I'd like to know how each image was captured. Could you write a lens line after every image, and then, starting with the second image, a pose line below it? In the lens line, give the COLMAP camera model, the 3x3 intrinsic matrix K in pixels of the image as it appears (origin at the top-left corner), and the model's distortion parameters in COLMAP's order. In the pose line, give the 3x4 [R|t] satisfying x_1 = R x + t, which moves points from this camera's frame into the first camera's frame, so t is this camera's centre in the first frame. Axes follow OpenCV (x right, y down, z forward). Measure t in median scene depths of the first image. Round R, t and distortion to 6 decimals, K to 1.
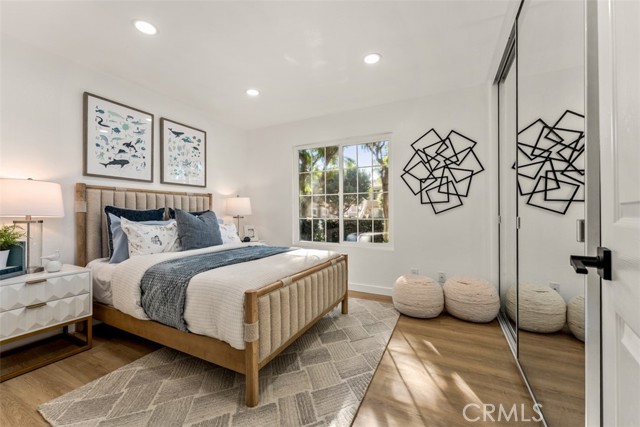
lens RADIAL K [[251.4, 0, 319.3], [0, 251.4, 212.3], [0, 0, 1]] dist [-0.004025, -0.000093]
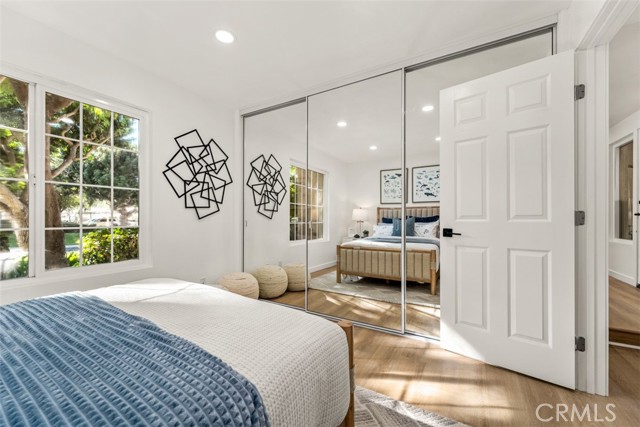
lens RADIAL K [[251.4, 0, 319.3], [0, 251.4, 217.2], [0, 0, 1]] dist [-0.004025, -0.000093]
pose [[0.043457, -0.000164, 0.999055, -0.492891], [-0.012188, 0.999925, 0.000695, -0.007497], [-0.998981, -0.012207, 0.043452, 0.504470]]
